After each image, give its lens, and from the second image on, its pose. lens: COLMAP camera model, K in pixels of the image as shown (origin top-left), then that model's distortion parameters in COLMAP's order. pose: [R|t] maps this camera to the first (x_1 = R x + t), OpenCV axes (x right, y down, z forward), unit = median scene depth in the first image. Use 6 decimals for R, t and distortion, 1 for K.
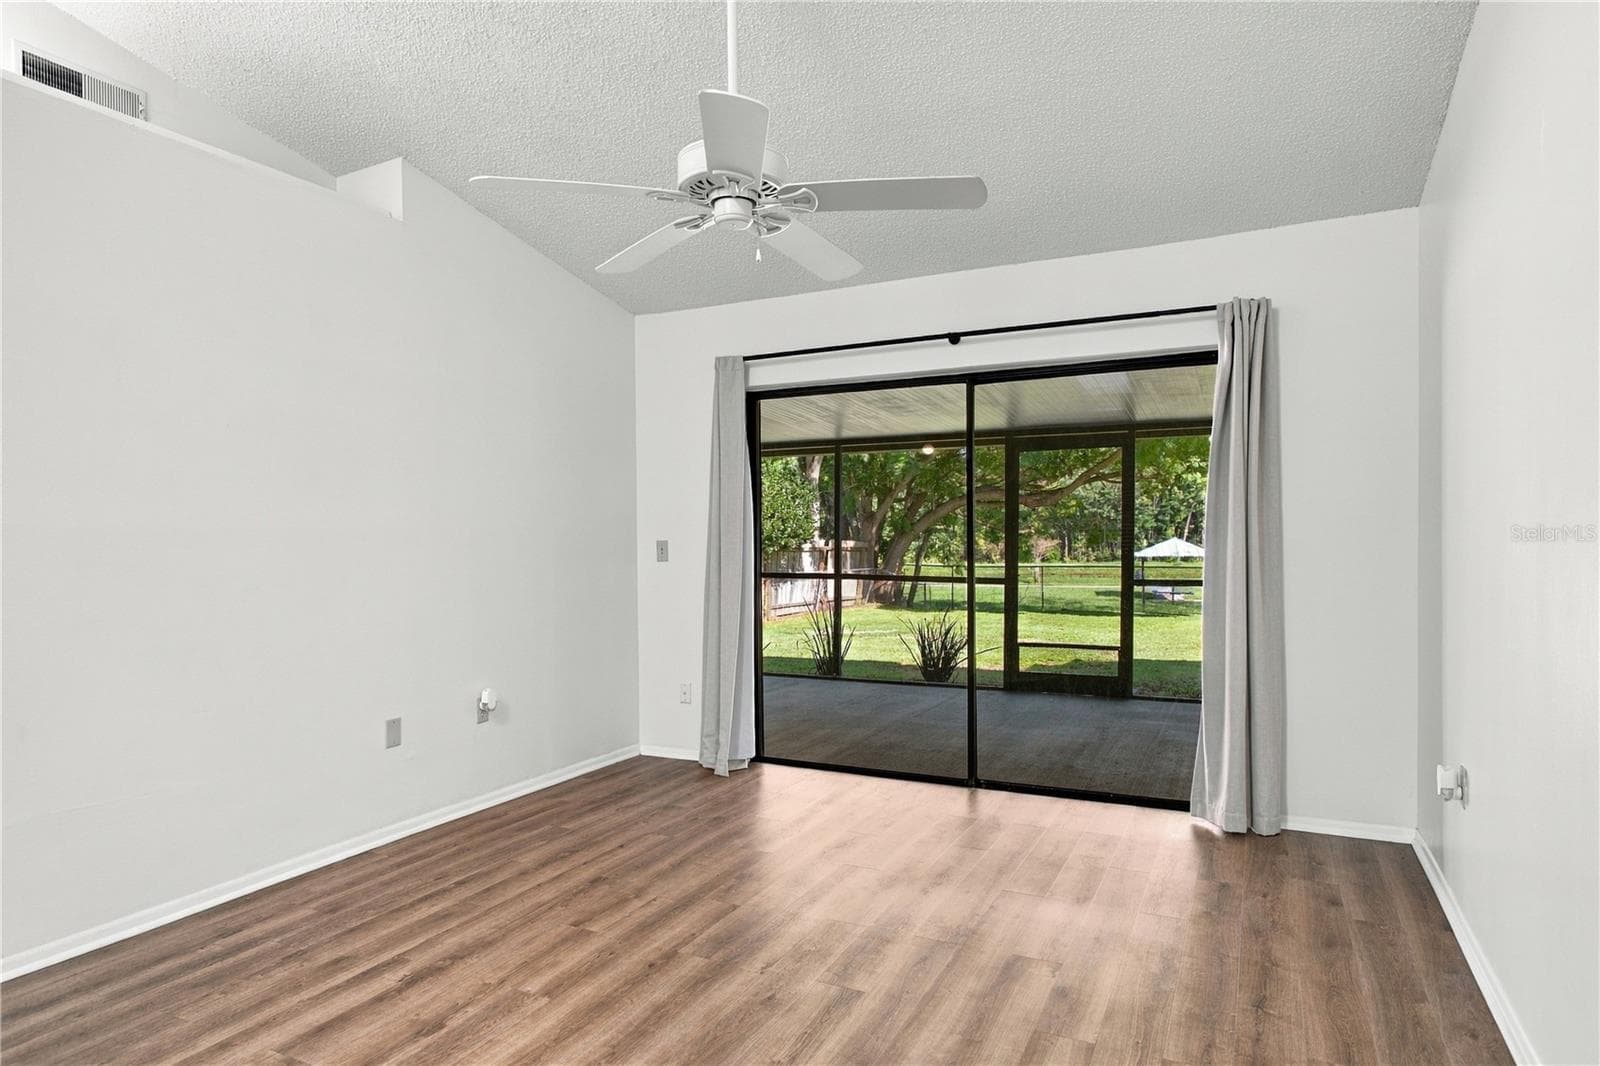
lens RADIAL K [[934.7, 0, 800.0], [0, 934.7, 533.0], [0, 0, 1]] dist [-0.001950, -0.000355]
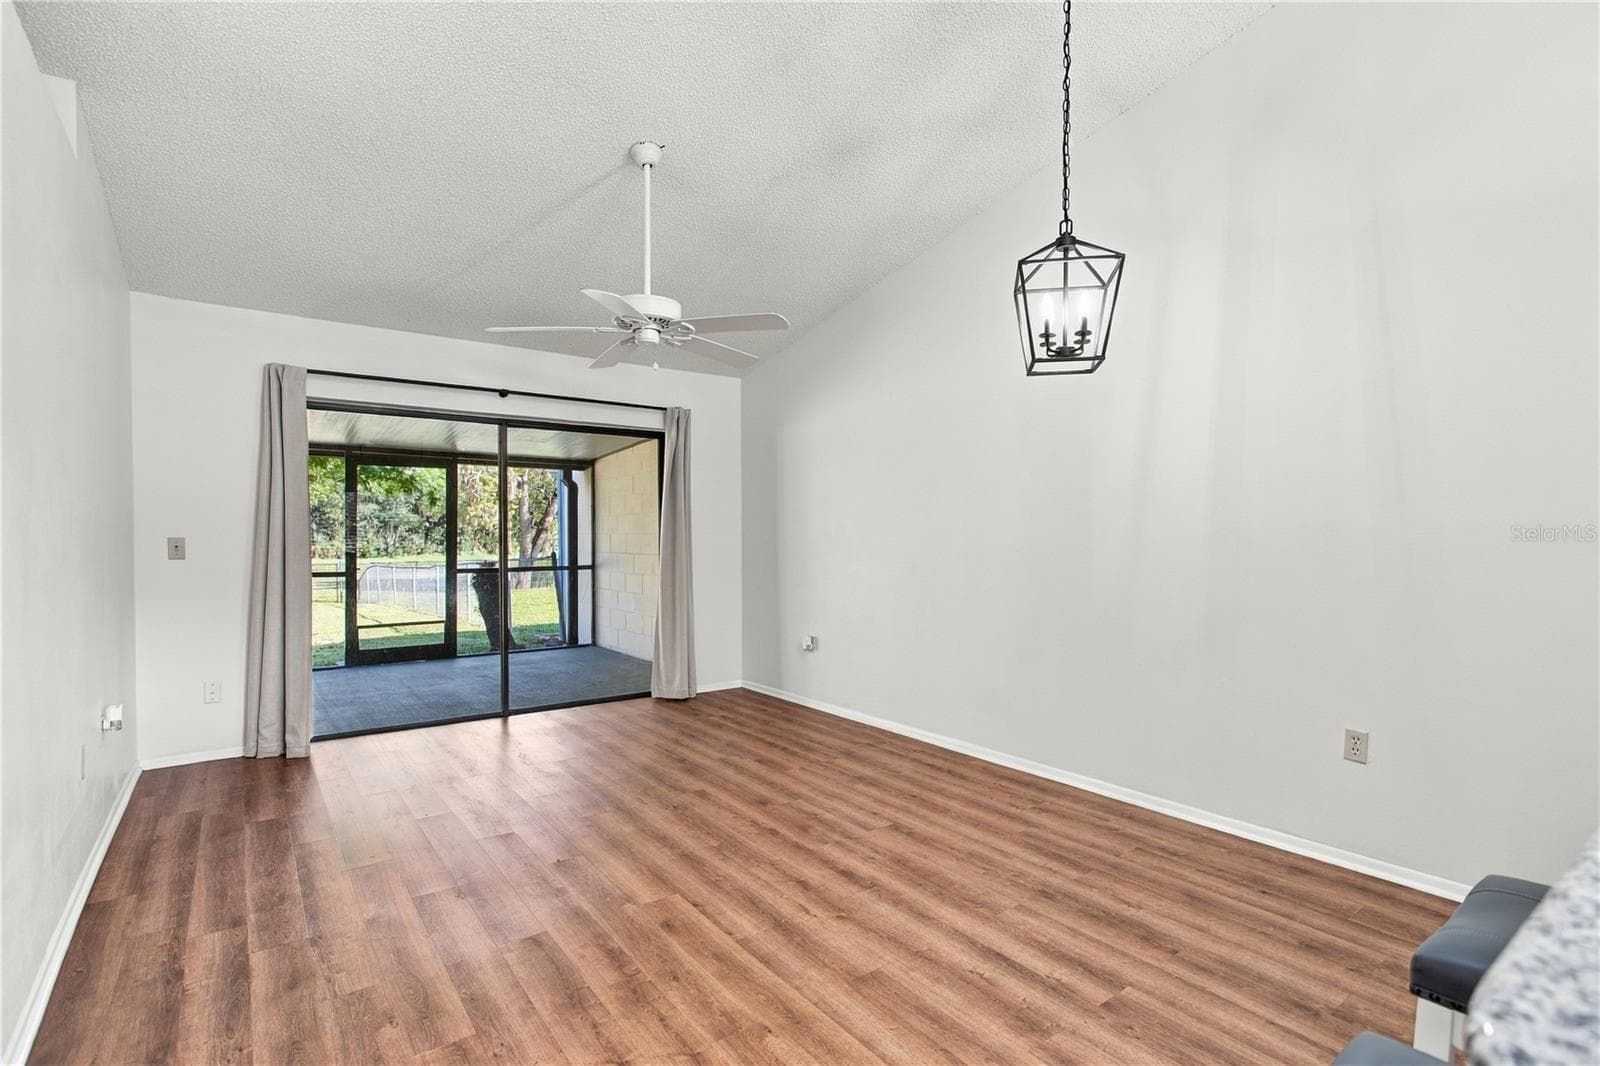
lens RADIAL K [[765.6, 0, 820.6], [0, 765.6, 528.3], [0, 0, 1]] dist [-0.001797, 0.000172]
pose [[0.435197, 0.018847, 0.900138, -0.643568], [-0.010681, 0.999819, -0.015770, 0.004151], [-0.900272, -0.002751, 0.435320, 0.083918]]
